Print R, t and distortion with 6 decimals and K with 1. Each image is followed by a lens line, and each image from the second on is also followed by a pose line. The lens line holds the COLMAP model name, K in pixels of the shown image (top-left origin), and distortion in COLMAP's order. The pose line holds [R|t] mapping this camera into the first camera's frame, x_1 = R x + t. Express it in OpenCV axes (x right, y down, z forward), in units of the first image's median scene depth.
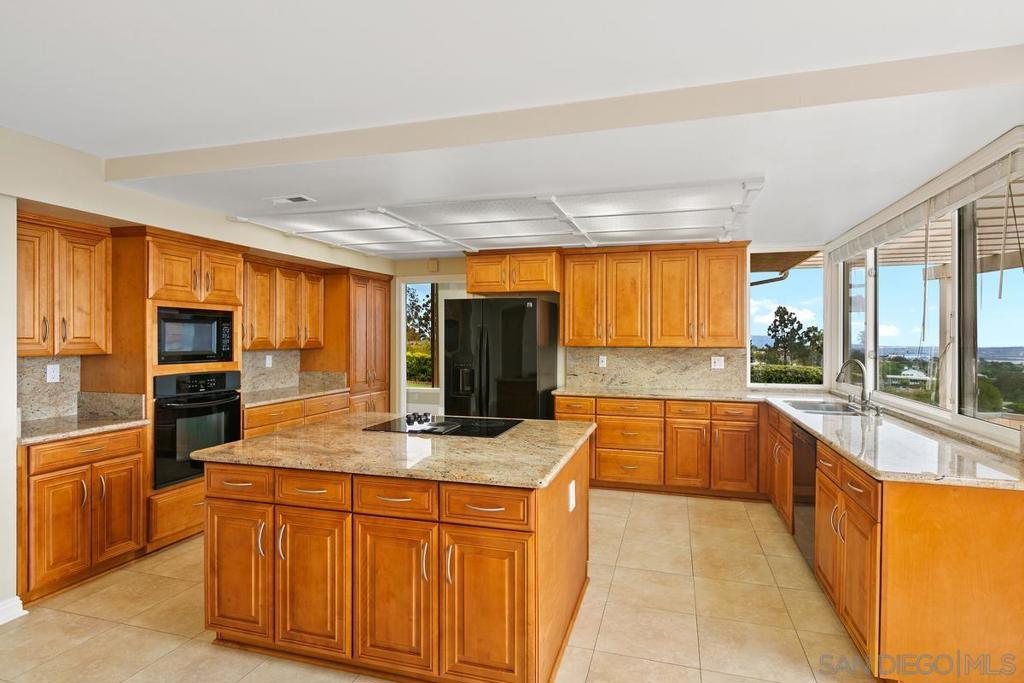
lens RADIAL K [[532.7, 0, 509.6], [0, 532.7, 338.8], [0, 0, 1]] dist [-0.004563, 0.000222]
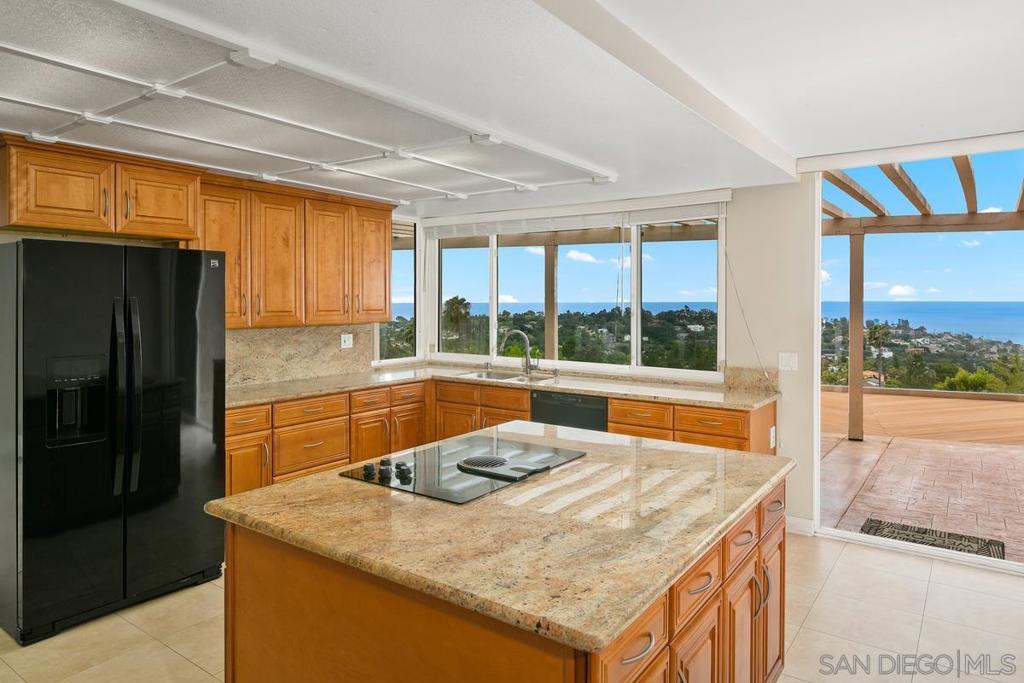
lens RADIAL K [[647.6, 0, 525.1], [0, 647.6, 298.8], [0, 0, 1]] dist [-0.009753, 0.003103]
pose [[0.309859, -0.000711, 0.950782, -0.515495], [0.000261, 1.000000, 0.000662, -0.023445], [-0.950783, 0.000043, 0.309859, 0.427293]]
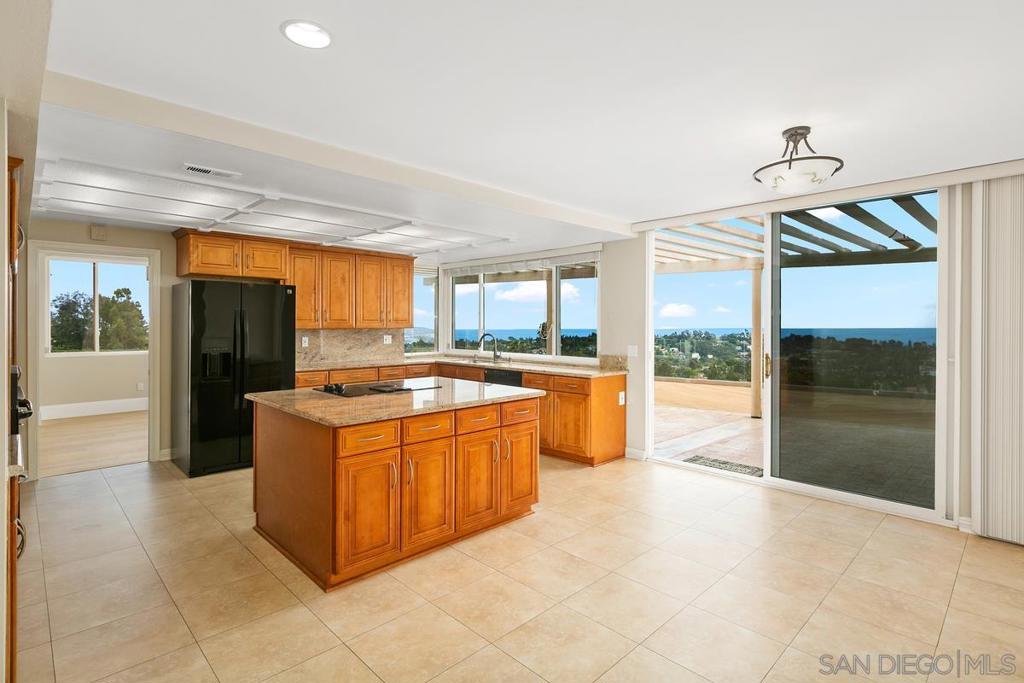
lens RADIAL K [[510.1, 0, 523.5], [0, 510.1, 320.9], [0, 0, 1]] dist [0.001436, -0.000157]
pose [[0.463663, 0.003862, 0.886003, -0.652901], [-0.000150, 0.999991, -0.004280, 0.002082], [-0.886011, 0.001851, 0.463660, 0.064272]]
